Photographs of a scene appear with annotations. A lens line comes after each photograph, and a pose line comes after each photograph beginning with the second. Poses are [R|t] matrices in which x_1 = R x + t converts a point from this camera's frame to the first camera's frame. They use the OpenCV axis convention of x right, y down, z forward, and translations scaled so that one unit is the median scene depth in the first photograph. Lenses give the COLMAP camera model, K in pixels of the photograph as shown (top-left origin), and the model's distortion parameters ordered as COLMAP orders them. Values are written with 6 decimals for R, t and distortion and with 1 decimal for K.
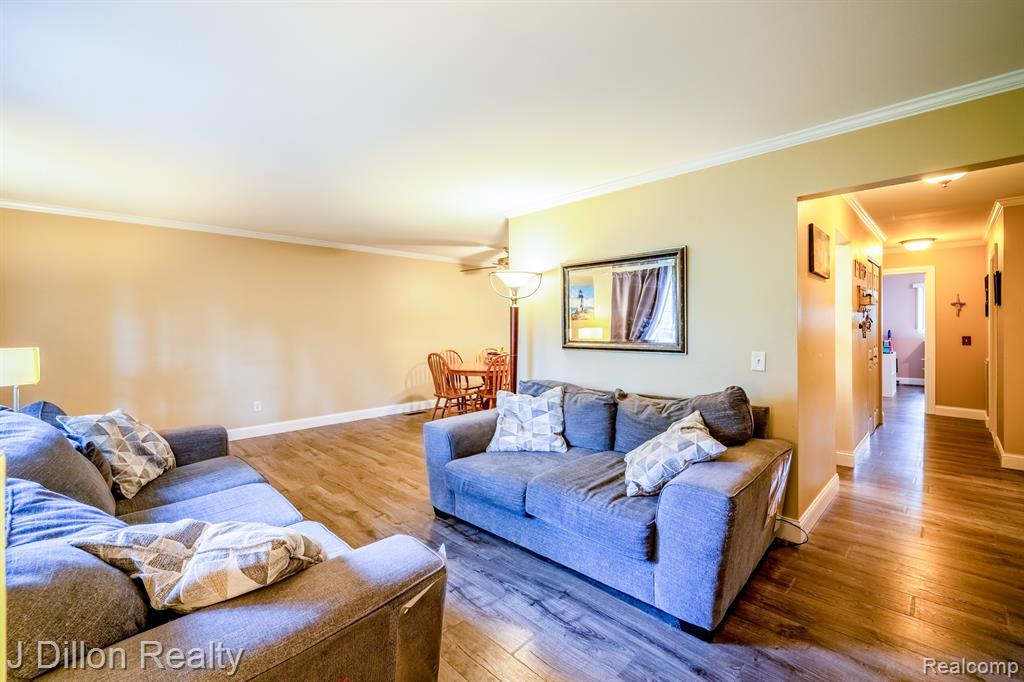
lens RADIAL K [[413.3, 0, 543.1], [0, 413.3, 326.6], [0, 0, 1]] dist [-0.000963, -0.001847]
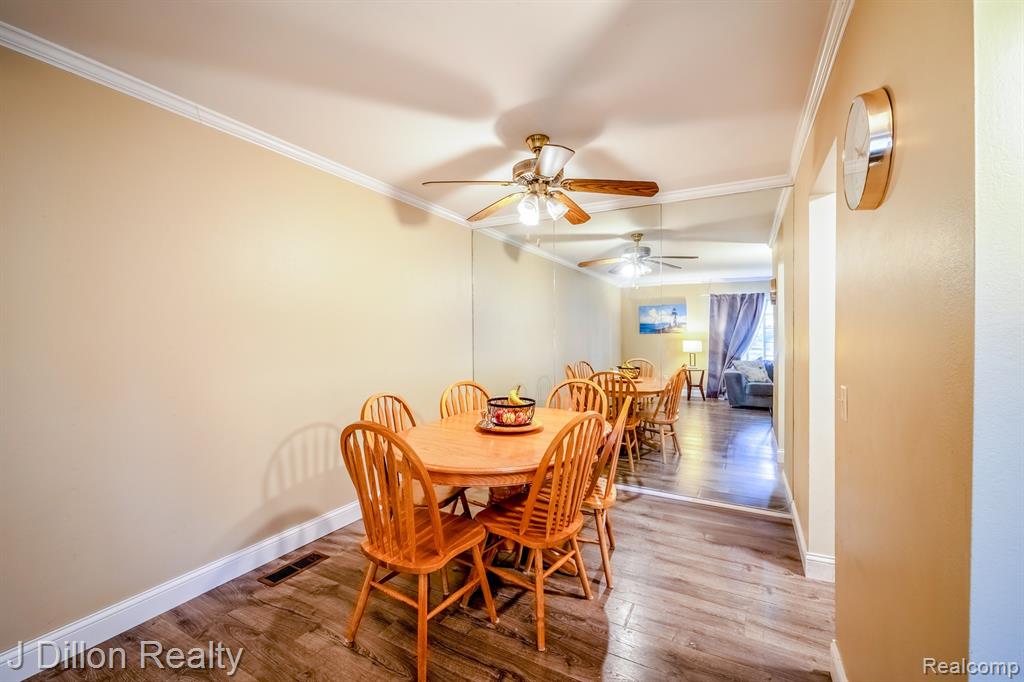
lens RADIAL K [[413.3, 0, 505.9], [0, 413.3, 340.6], [0, 0, 1]] dist [-0.000963, -0.001847]
pose [[0.977596, -0.000361, 0.210489, -0.316516], [-0.001992, 0.999938, 0.010966, -0.000397], [-0.210480, -0.011140, 0.977535, 0.948865]]
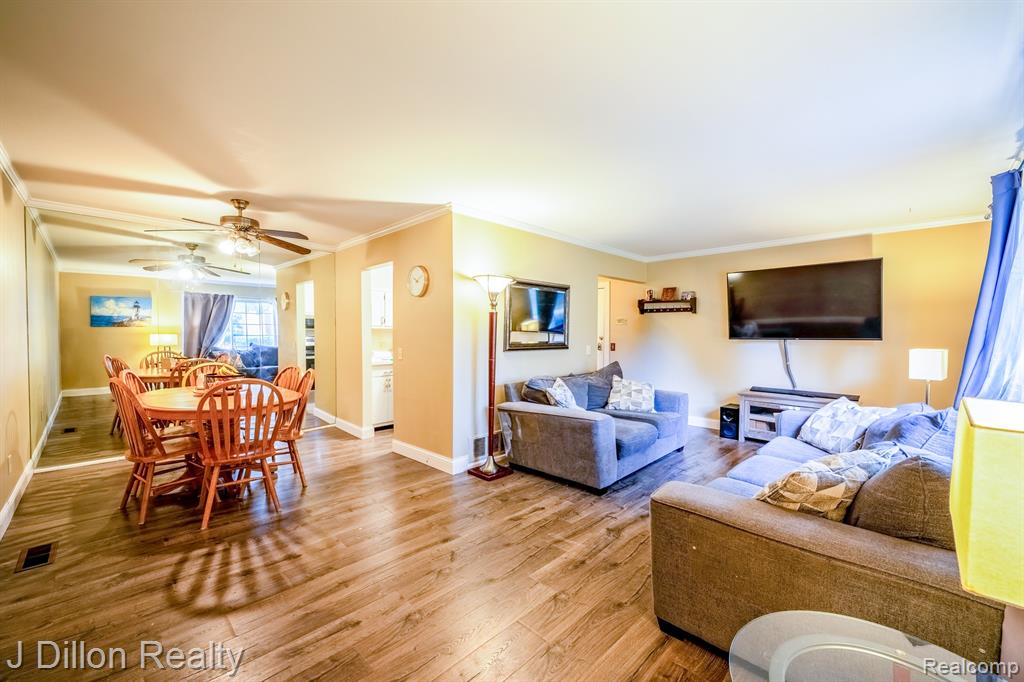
lens RADIAL K [[413.3, 0, 504.4], [0, 413.3, 340.6], [0, 0, 1]] dist [-0.000963, -0.001847]
pose [[0.068967, -0.016665, 0.997480, -1.037898], [-0.007090, 0.999827, 0.017195, 0.003755], [-0.997594, -0.008258, 0.068837, 0.870999]]
